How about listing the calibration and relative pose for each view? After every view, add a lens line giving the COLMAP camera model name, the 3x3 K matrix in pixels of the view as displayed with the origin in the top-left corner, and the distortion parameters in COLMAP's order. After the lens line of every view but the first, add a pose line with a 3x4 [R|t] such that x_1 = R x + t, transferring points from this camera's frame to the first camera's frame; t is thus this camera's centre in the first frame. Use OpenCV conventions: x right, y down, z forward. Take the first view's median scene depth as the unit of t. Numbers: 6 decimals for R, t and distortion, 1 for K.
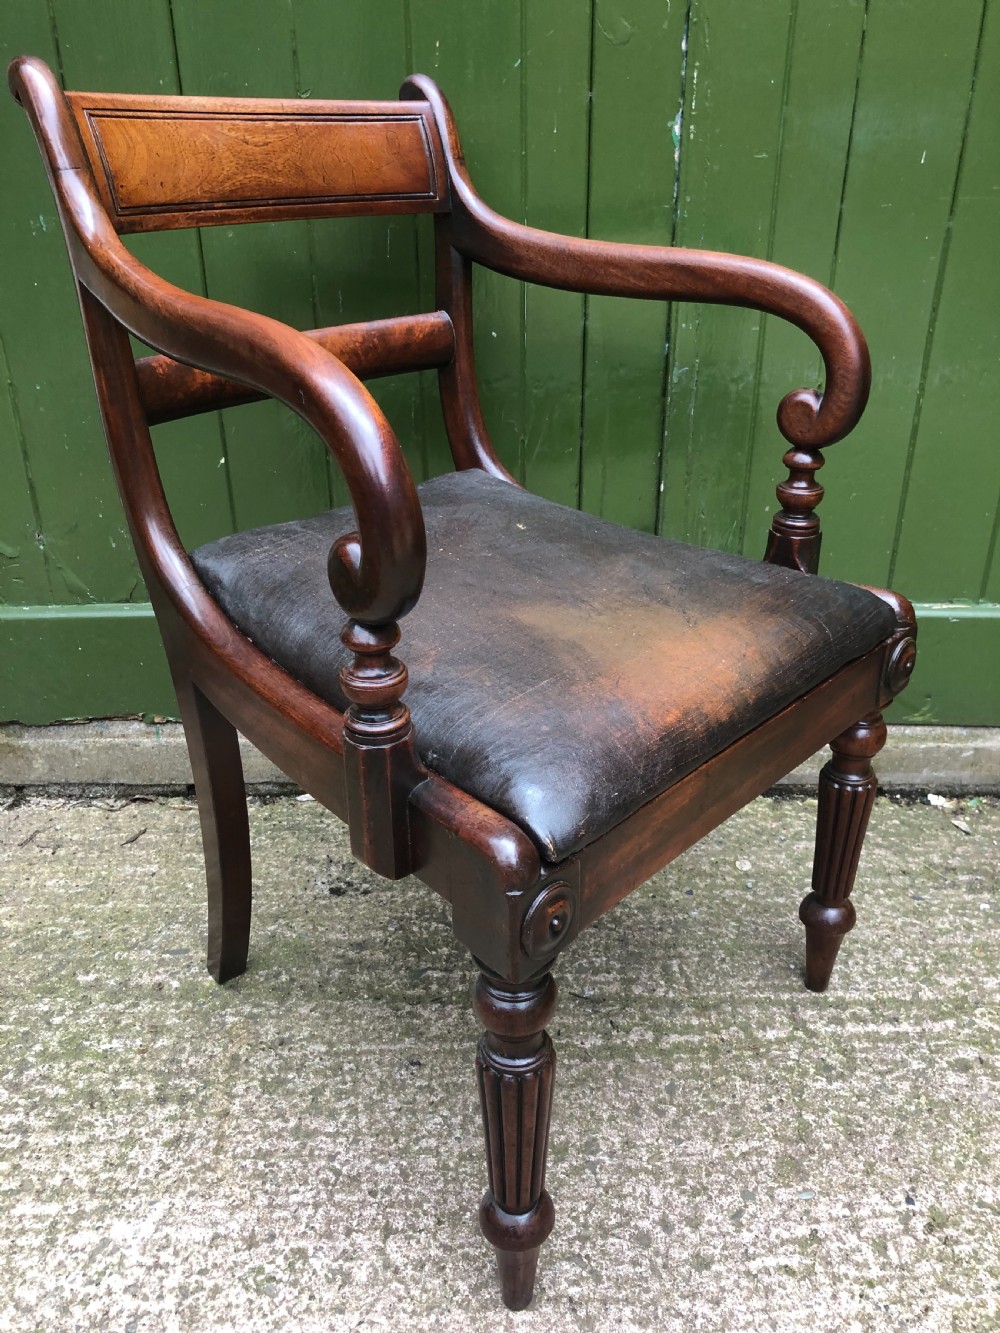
lens RADIAL K [[1094.5, 0, 503.9], [0, 1094.5, 660.1], [0, 0, 1]] dist [-0.001976, 0.034780]
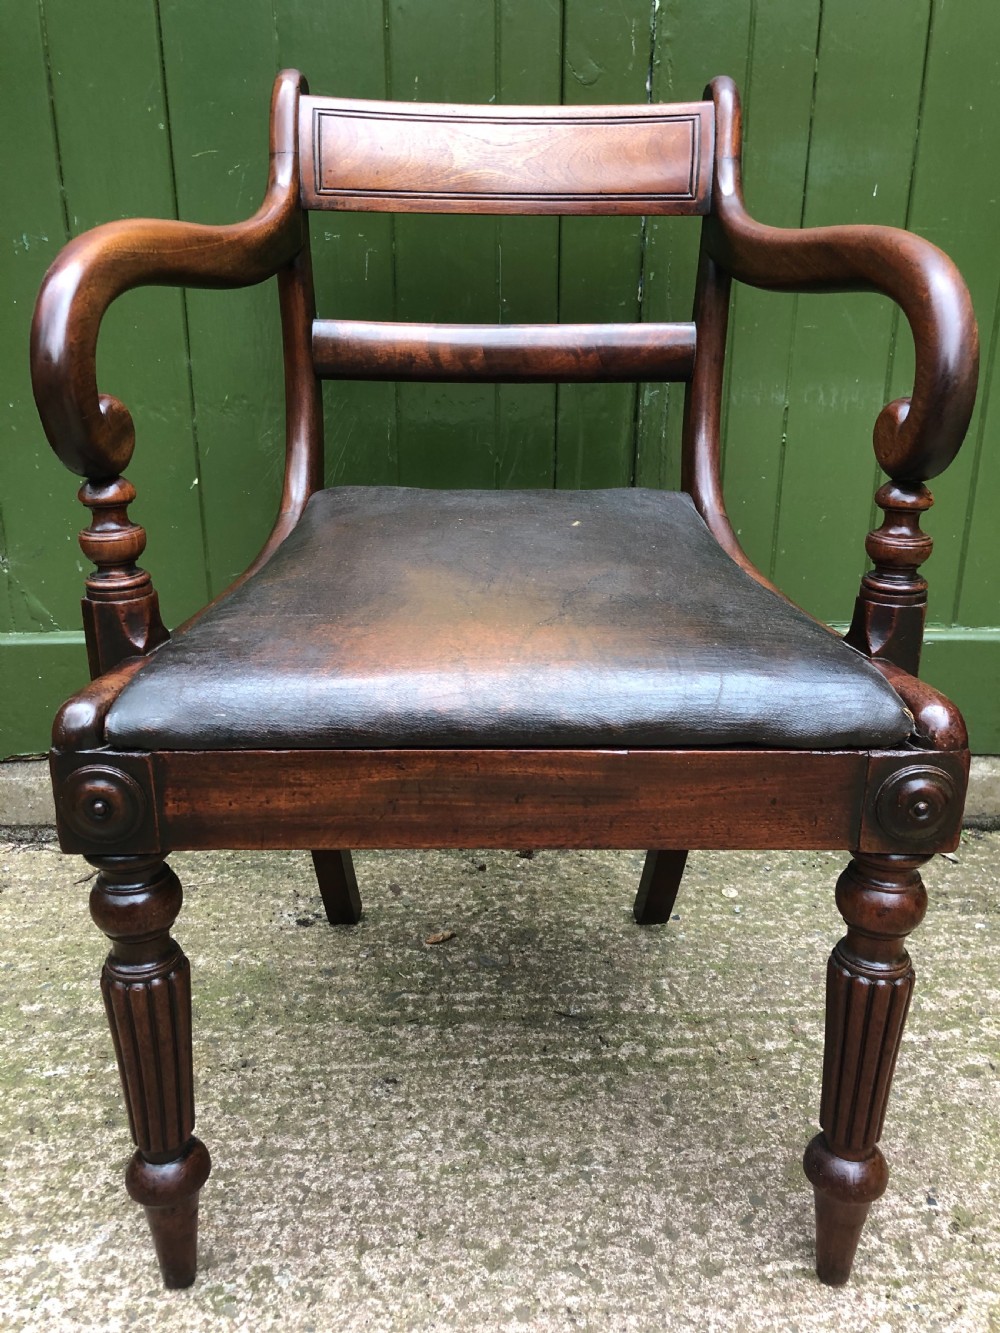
lens RADIAL K [[1094.5, 0, 507.9], [0, 1094.5, 654.9], [0, 0, 1]] dist [-0.001976, 0.034780]
pose [[0.999137, -0.003452, 0.041404, -0.019560], [0.009219, 0.990118, -0.139934, 0.144576], [-0.040512, 0.140195, 0.989295, 0.033256]]
